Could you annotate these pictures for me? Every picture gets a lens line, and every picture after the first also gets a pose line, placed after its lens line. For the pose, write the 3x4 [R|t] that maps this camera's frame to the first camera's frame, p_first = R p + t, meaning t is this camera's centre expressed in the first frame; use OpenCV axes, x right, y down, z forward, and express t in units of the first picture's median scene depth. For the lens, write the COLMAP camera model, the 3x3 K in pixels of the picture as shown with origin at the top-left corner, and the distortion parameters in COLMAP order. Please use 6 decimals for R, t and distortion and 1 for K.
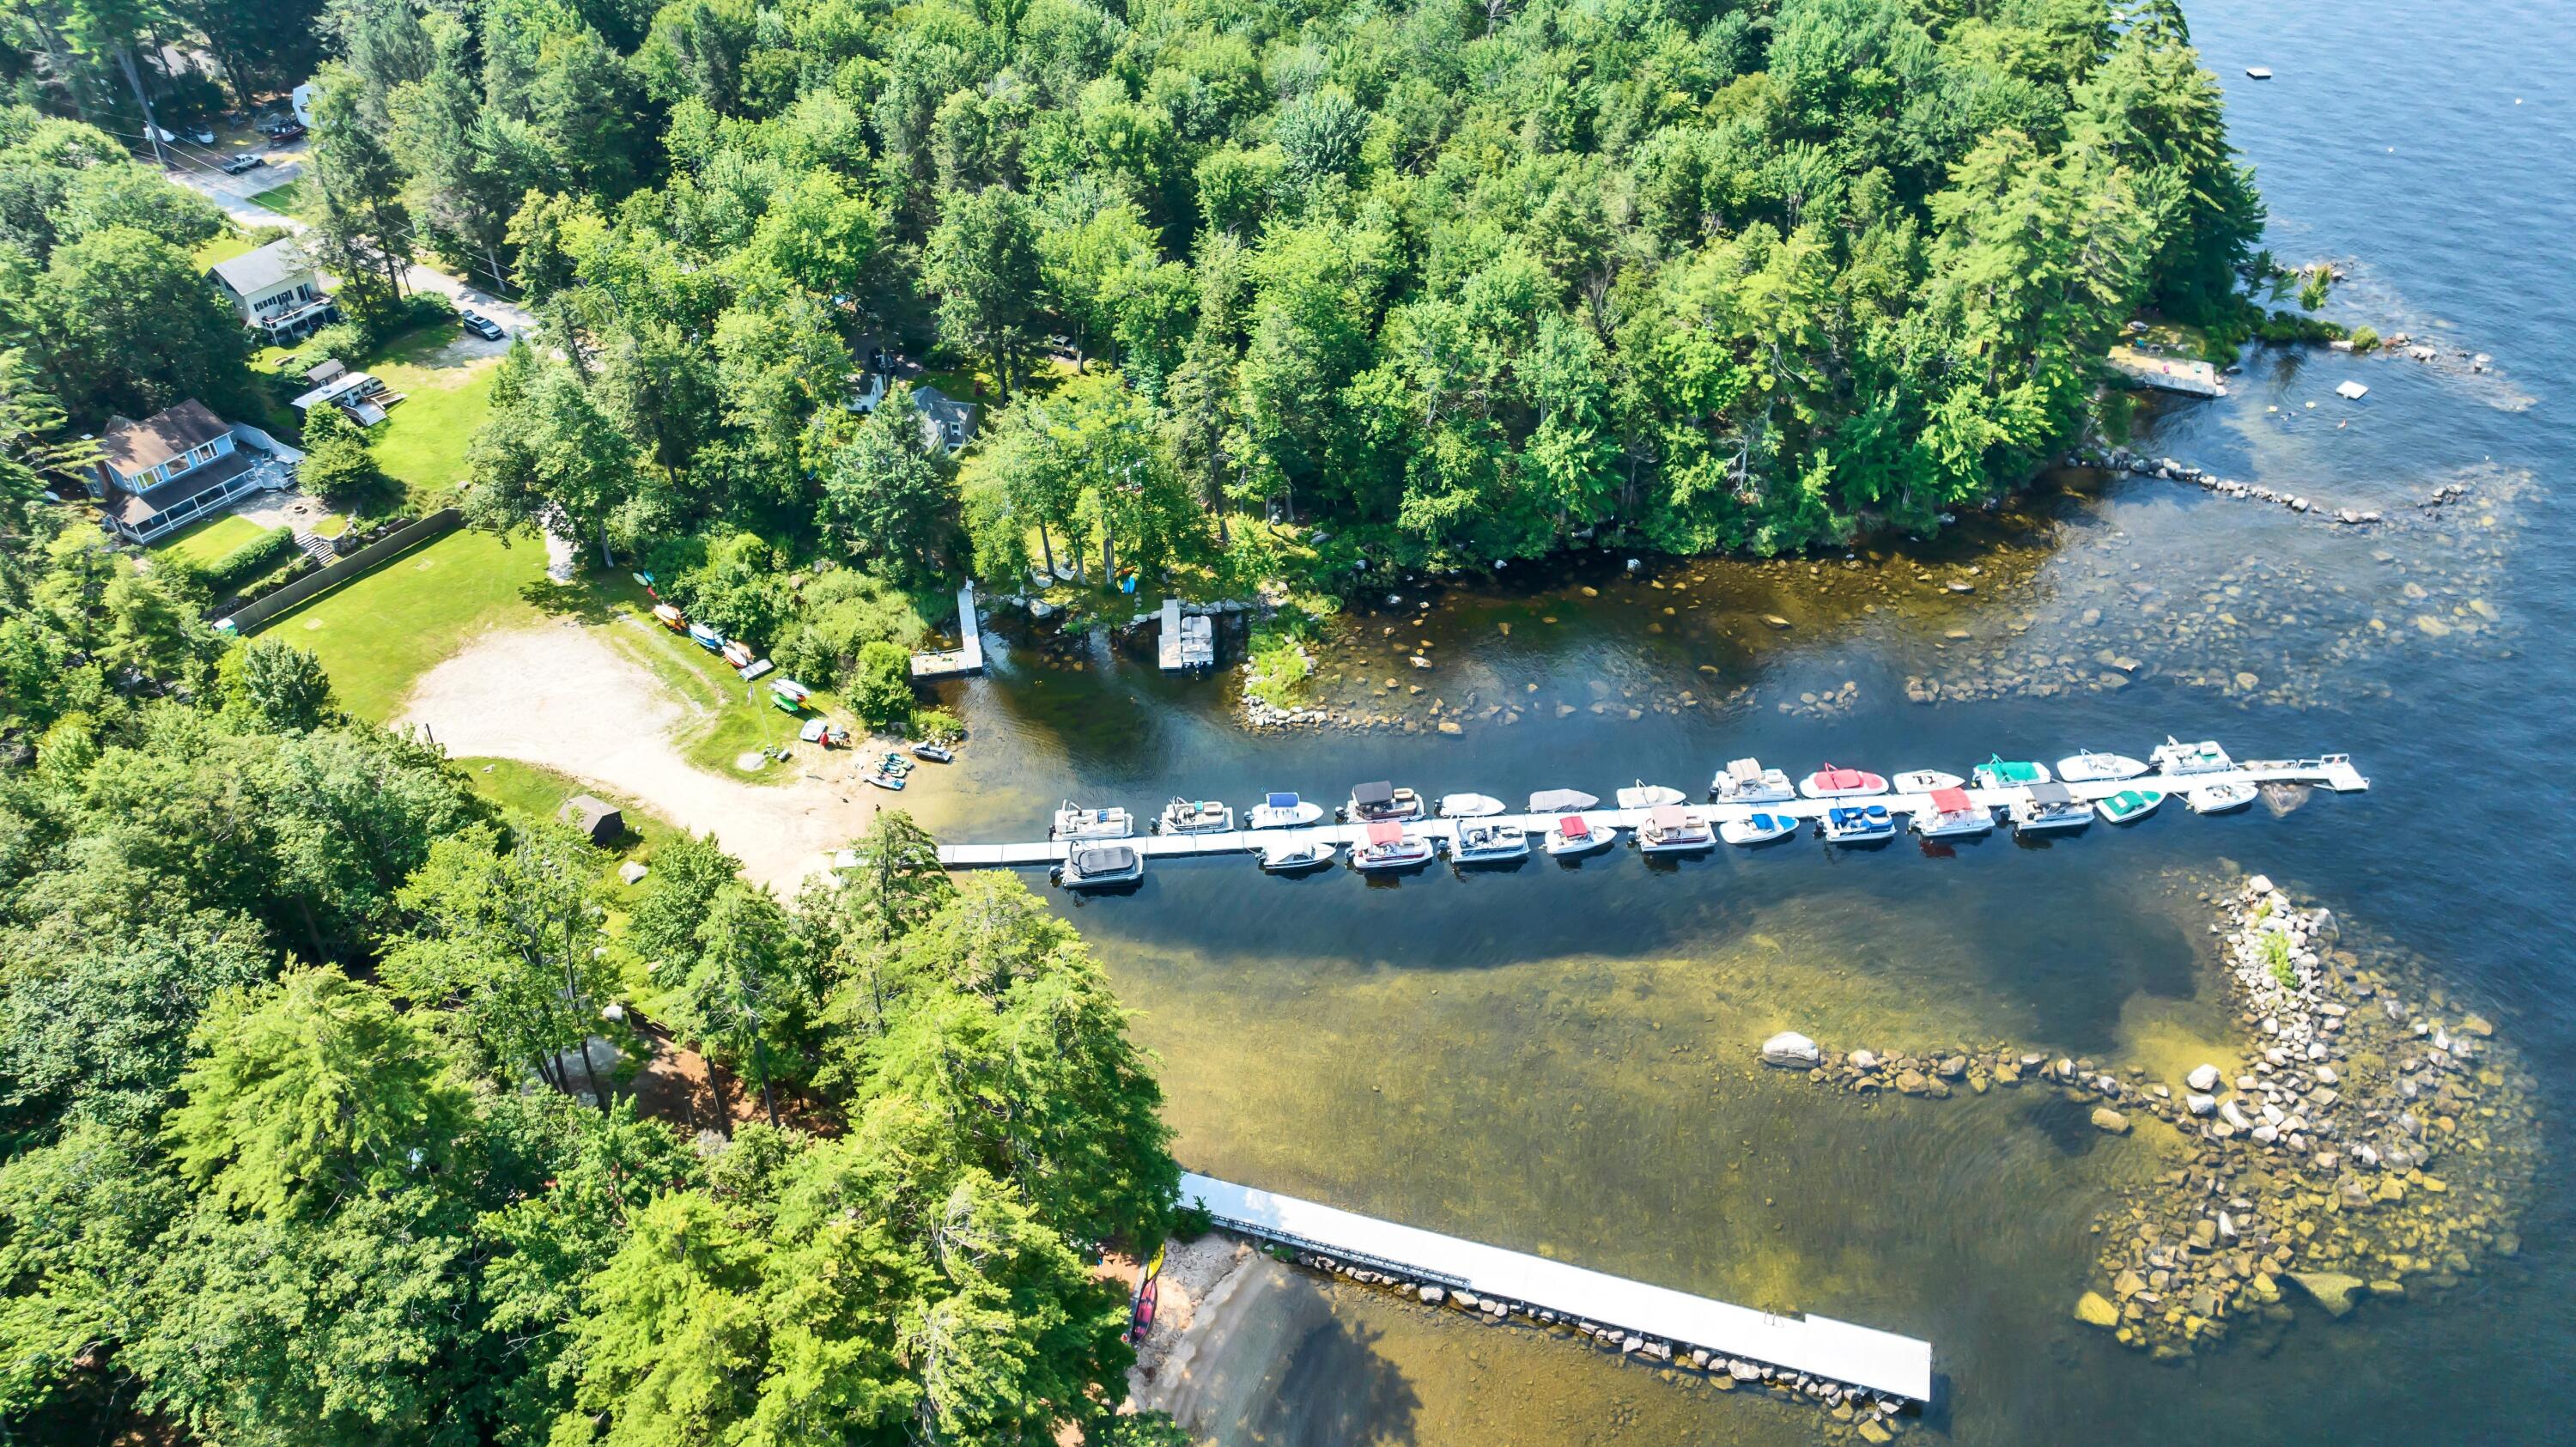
lens RADIAL K [[1805.5, 0, 1286.6], [0, 1805.5, 719.8], [0, 0, 1]] dist [-0.029134, 0.025350]
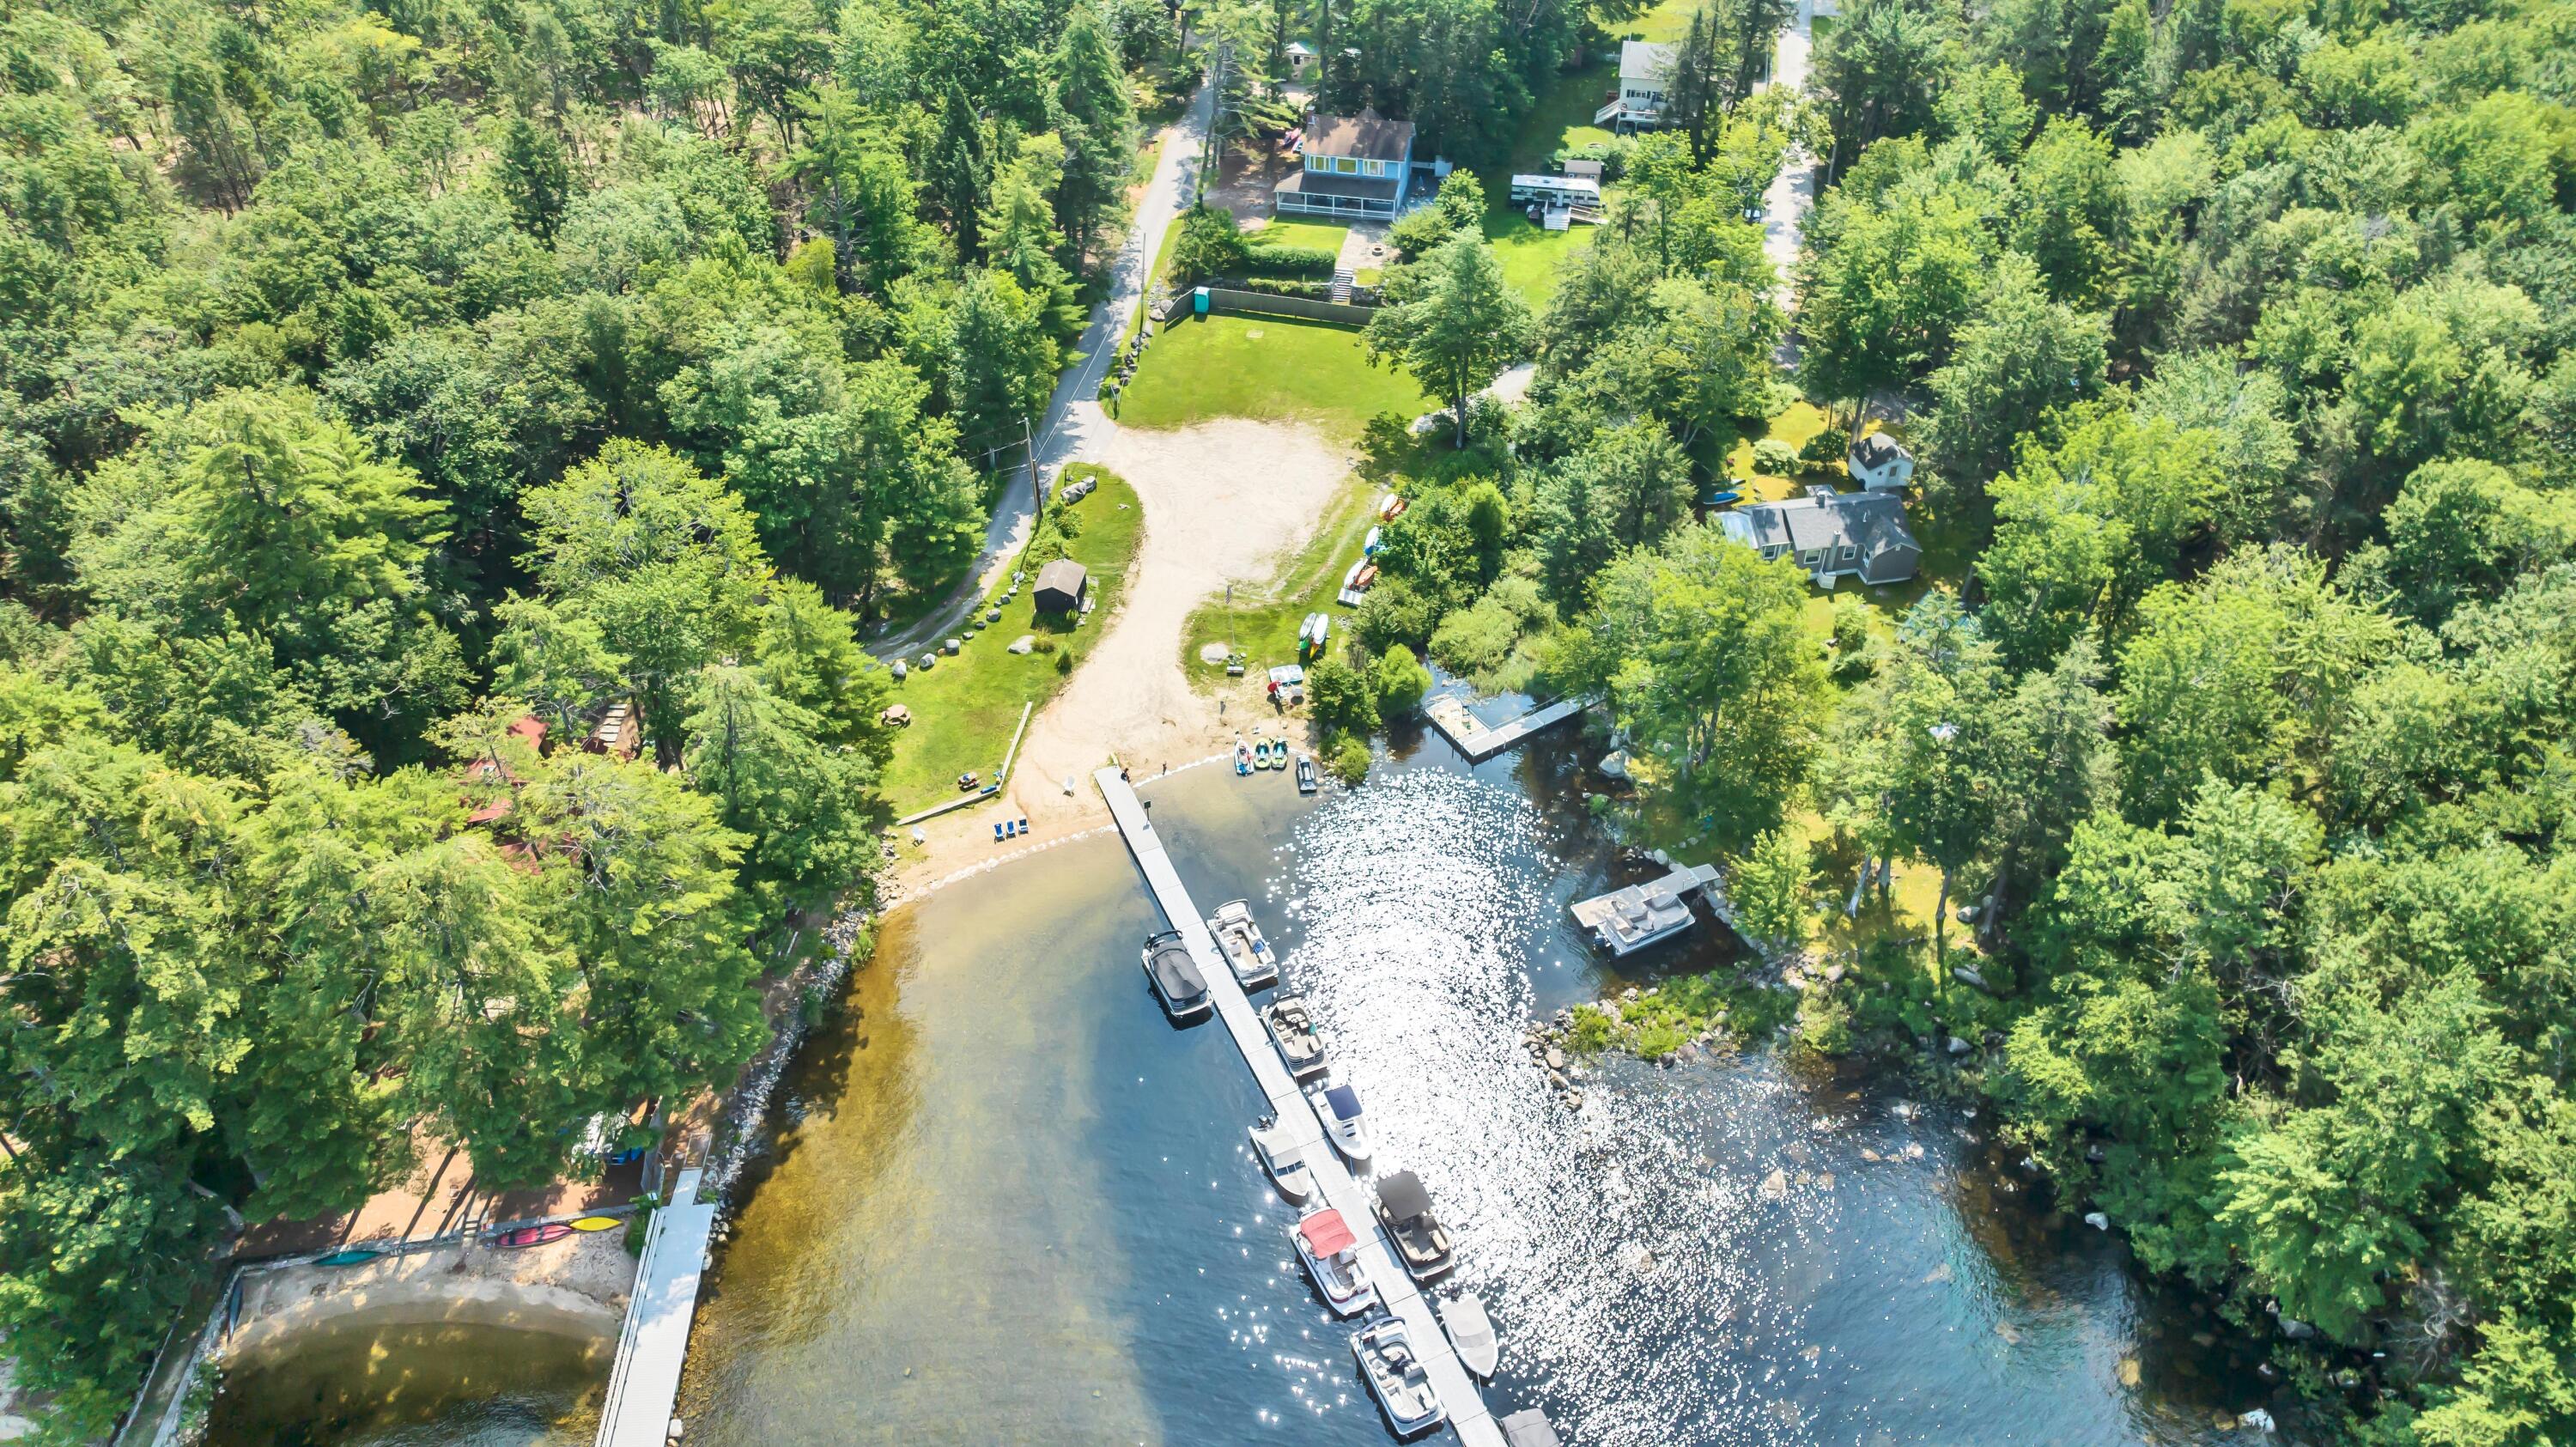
lens RADIAL K [[1805.5, 0, 1304.7], [0, 1805.5, 717.0], [0, 0, 1]] dist [-0.029134, 0.025350]
pose [[0.346719, 0.615775, -0.707536, 0.356582], [-0.573636, 0.736022, 0.359463, -0.280672], [0.742110, 0.281235, 0.608423, 0.423280]]
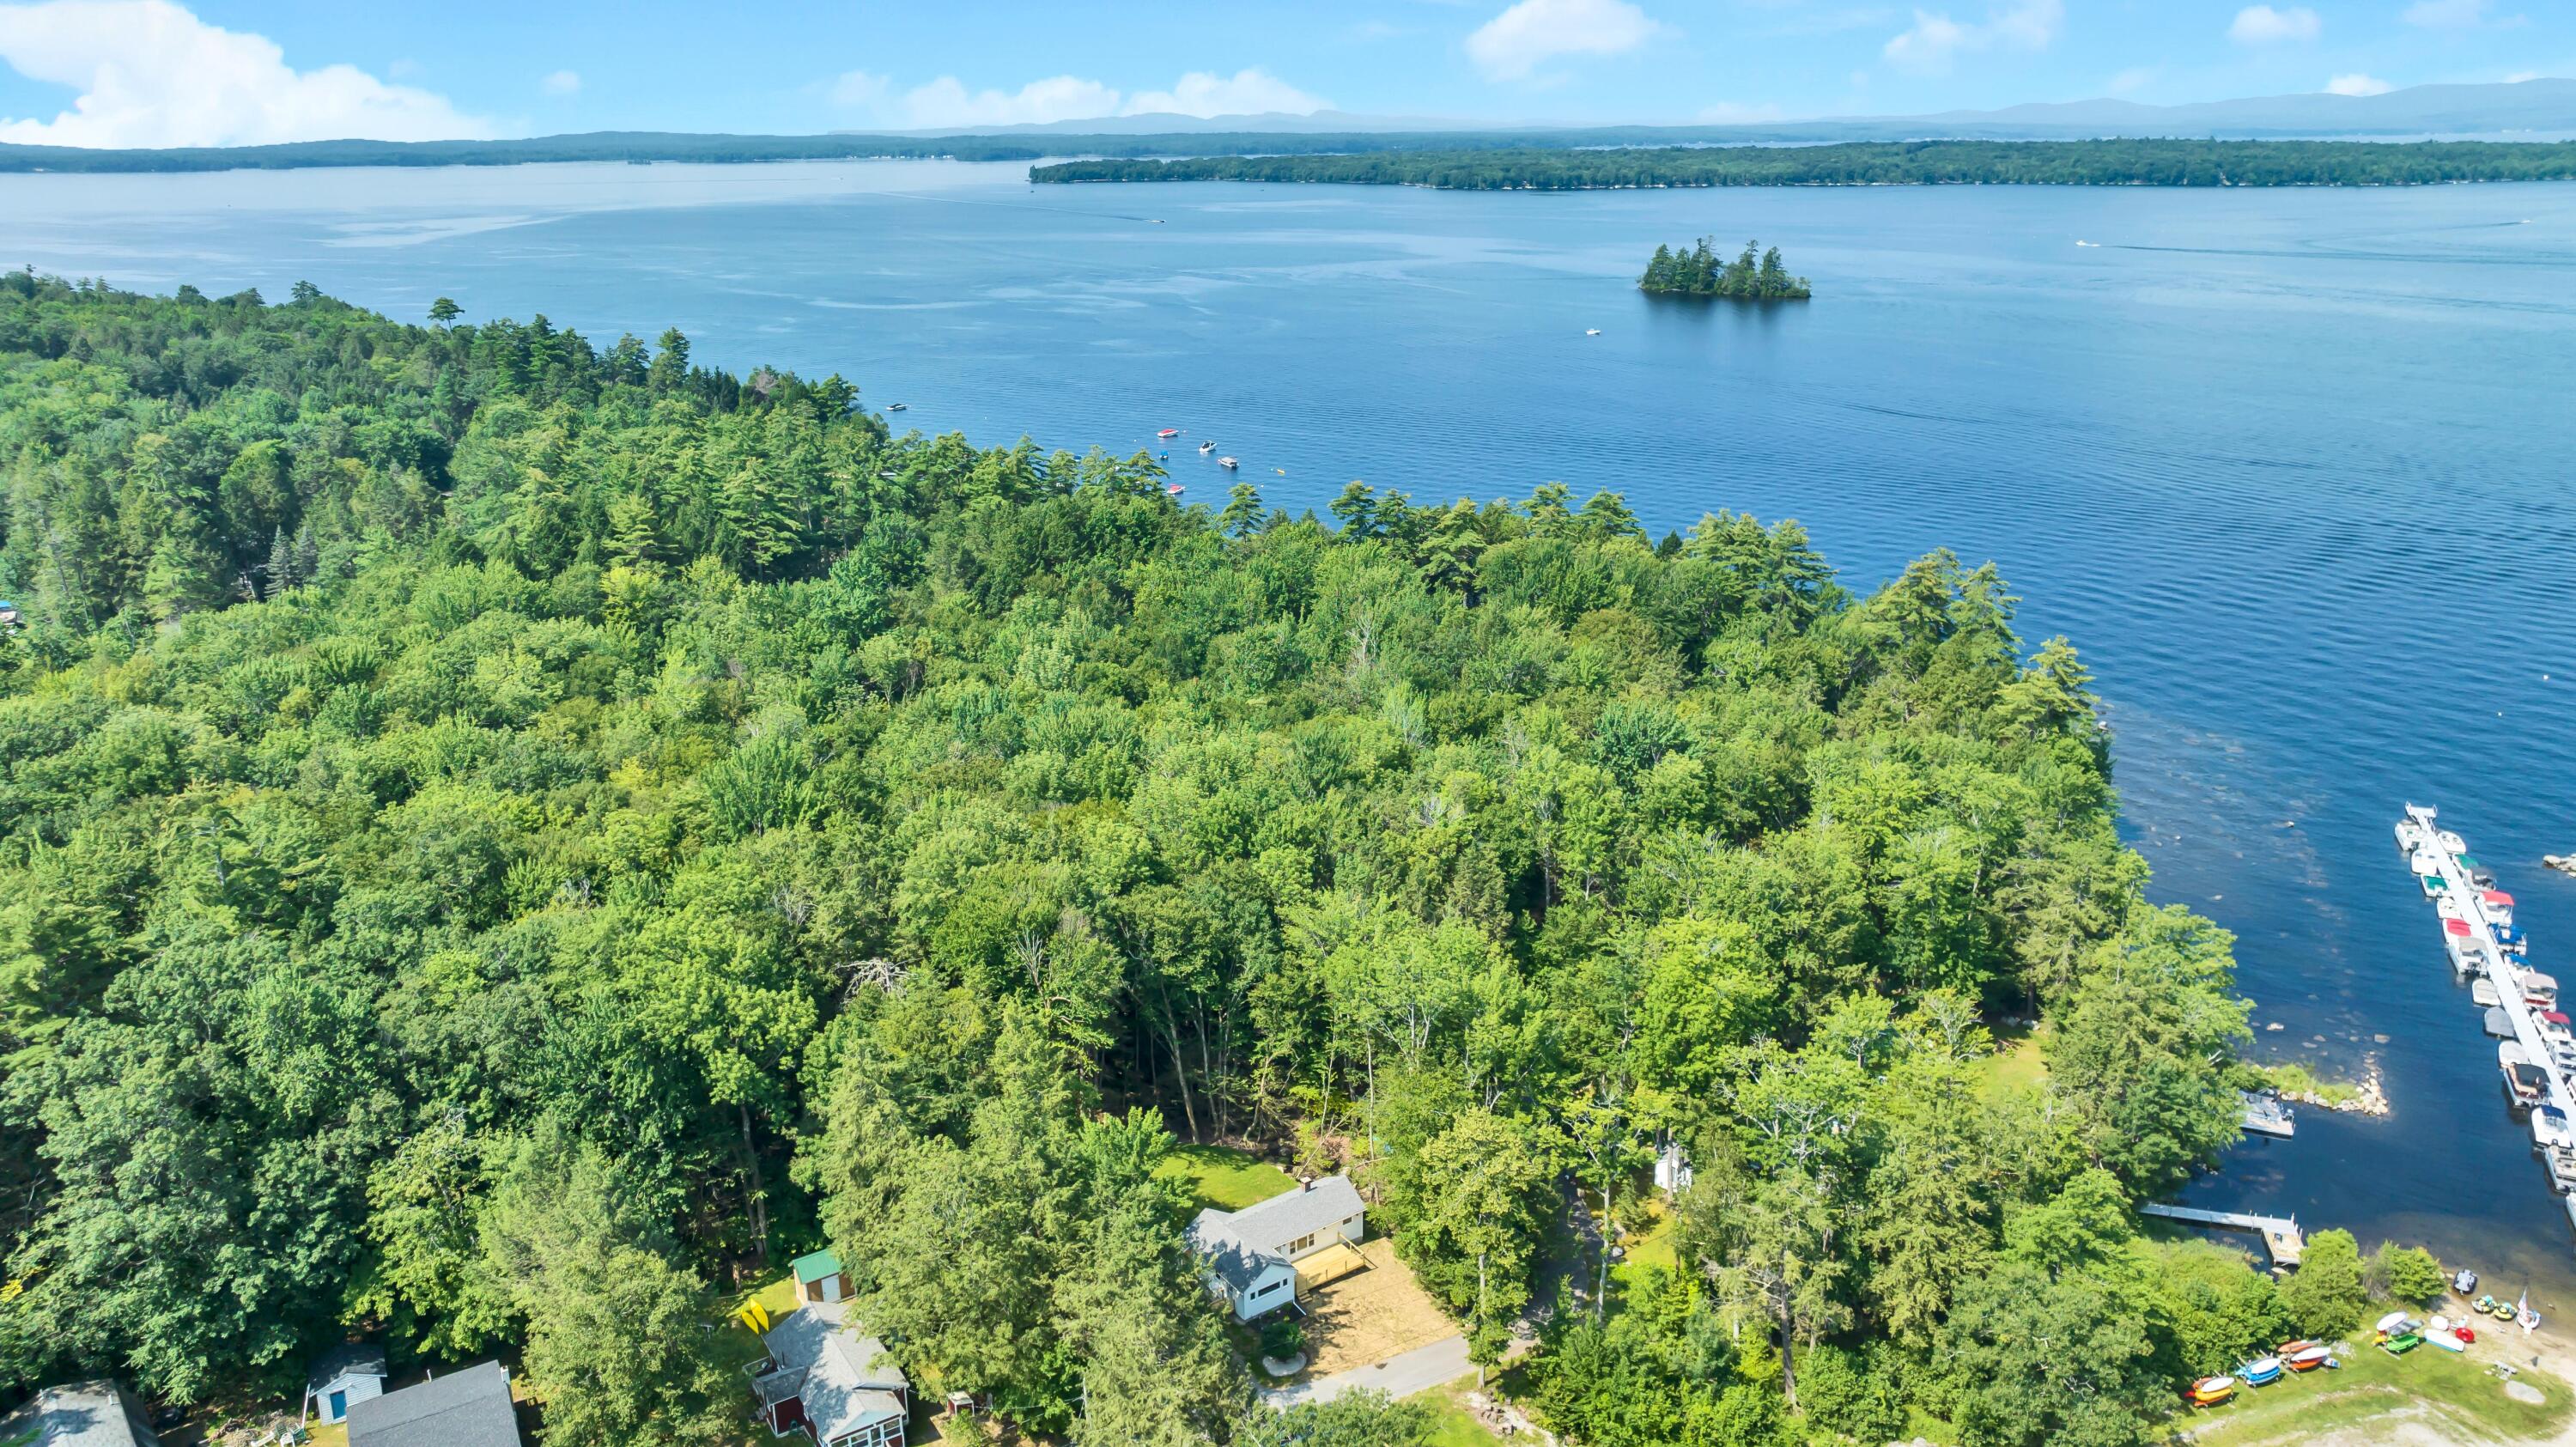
lens RADIAL K [[1805.5, 0, 1290.8], [0, 1805.5, 728.3], [0, 0, 1]] dist [-0.029134, 0.025350]
pose [[0.467501, -0.281529, 0.837964, -1.077680], [0.551737, 0.833556, -0.027767, -0.486510], [-0.690673, 0.475317, 0.545019, 0.700813]]
